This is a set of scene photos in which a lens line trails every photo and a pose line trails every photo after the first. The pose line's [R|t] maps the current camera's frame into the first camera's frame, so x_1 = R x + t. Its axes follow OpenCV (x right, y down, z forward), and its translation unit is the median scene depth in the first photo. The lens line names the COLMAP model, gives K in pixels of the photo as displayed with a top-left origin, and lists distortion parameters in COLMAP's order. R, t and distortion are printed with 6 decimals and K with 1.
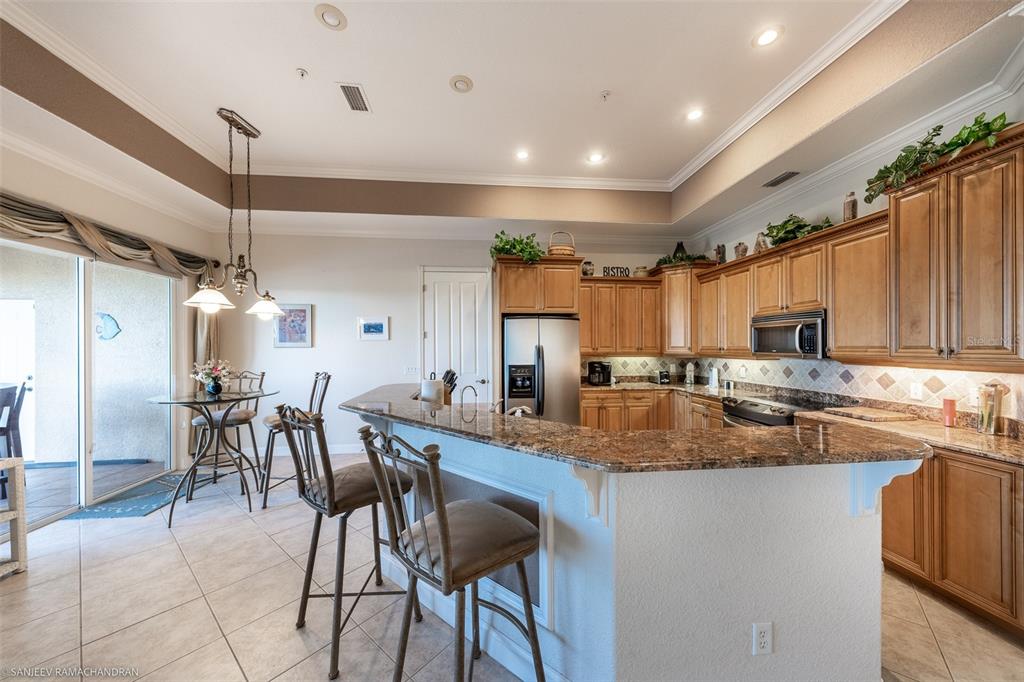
lens RADIAL K [[349.5, 0, 515.9], [0, 349.5, 339.6], [0, 0, 1]] dist [0.000600, -0.002408]
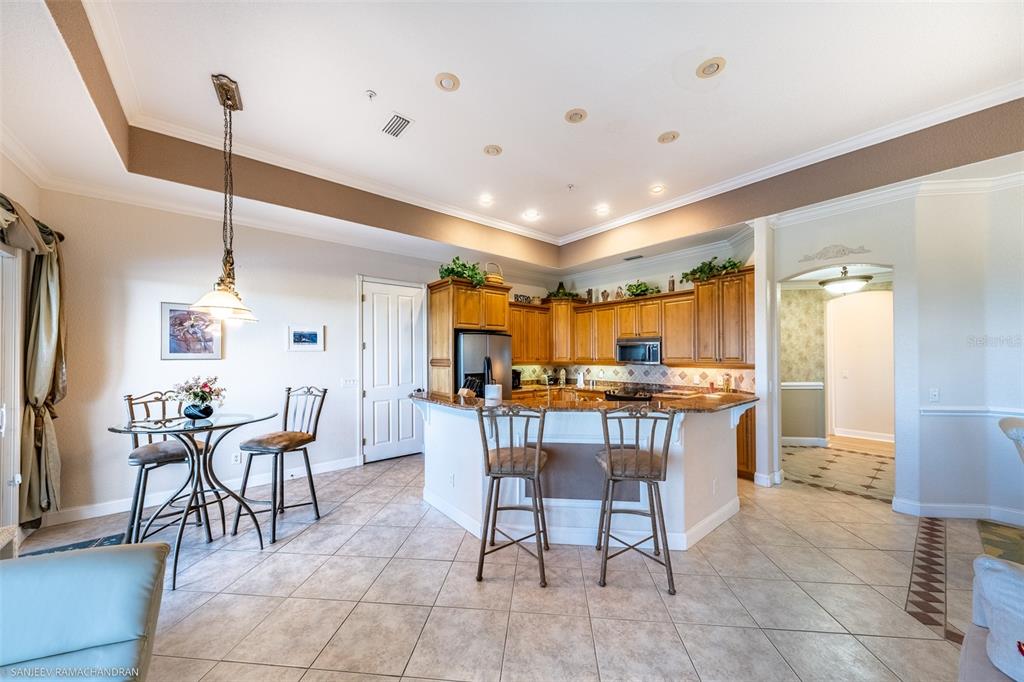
lens RADIAL K [[350.6, 0, 516.6], [0, 350.6, 345.3], [0, 0, 1]] dist [0.000045, -0.000016]
pose [[0.826540, 0.016989, 0.562622, -0.521458], [-0.010602, 0.999837, -0.014615, -0.006202], [-0.562778, 0.006115, 0.826585, -0.057184]]
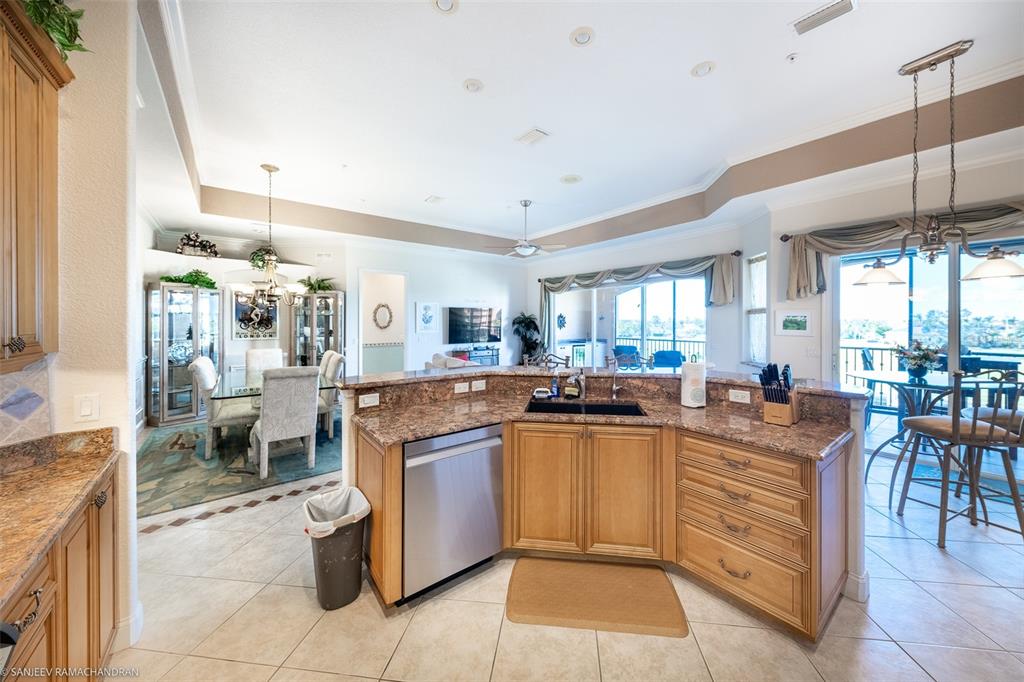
lens RADIAL K [[362.3, 0, 510.8], [0, 362.3, 336.3], [0, 0, 1]] dist [0.000179, -0.000214]
pose [[-0.850036, 0.030258, -0.525855, 0.433271], [0.016190, 0.999378, 0.031334, 0.004963], [0.526476, 0.018122, -0.849997, 0.947262]]
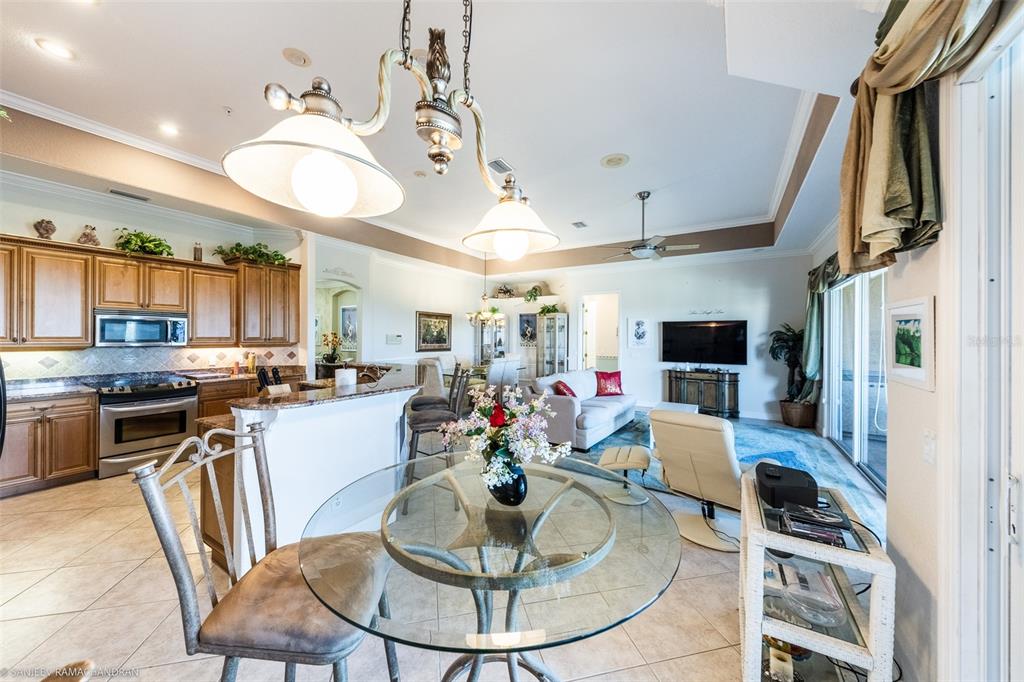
lens RADIAL K [[349.5, 0, 515.9], [0, 349.5, 339.6], [0, 0, 1]] dist [0.000600, -0.002408]
pose [[-0.801282, -0.002985, 0.598280, -0.797150], [-0.011763, 0.999873, -0.010764, 0.020270], [-0.598172, -0.015662, -0.801215, 0.933535]]
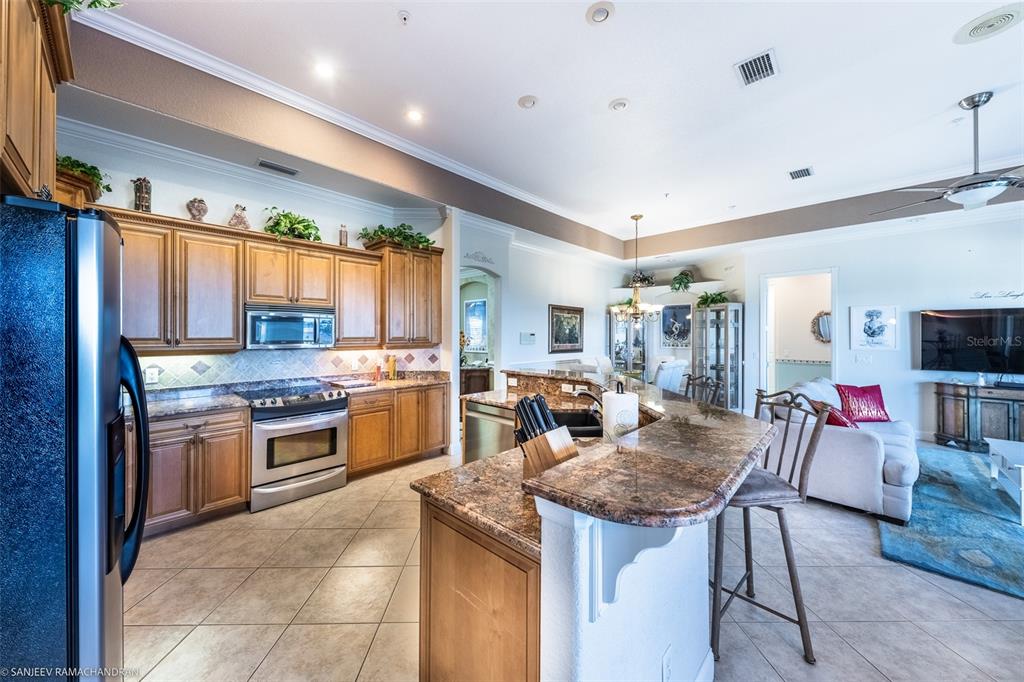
lens RADIAL K [[362.3, 0, 510.8], [0, 362.3, 336.3], [0, 0, 1]] dist [0.000179, -0.000214]
pose [[-0.651470, 0.002910, 0.758669, -0.356409], [-0.009479, 0.999883, -0.011974, 0.017288], [-0.758615, -0.014992, -0.651367, 0.939500]]
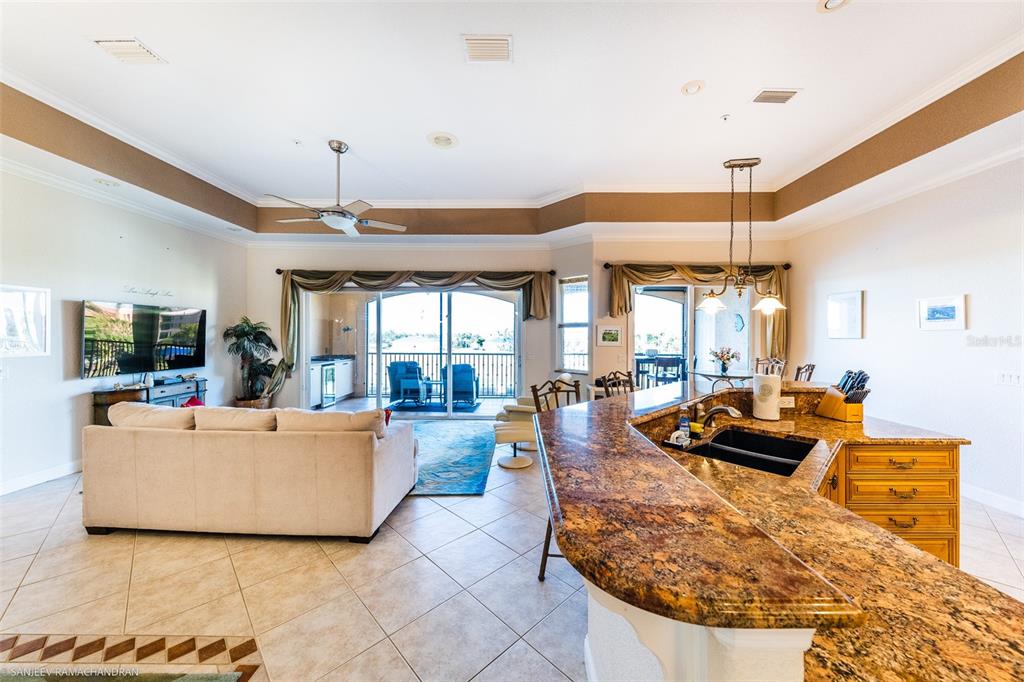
lens RADIAL K [[360.6, 0, 523.3], [0, 360.6, 345.3], [0, 0, 1]] dist [0.014719, 0.000008]
pose [[-0.099659, 0.036764, -0.994342, 0.502744], [0.010644, 0.999299, 0.035880, -0.004057], [0.994965, -0.007008, -0.099981, 0.257879]]
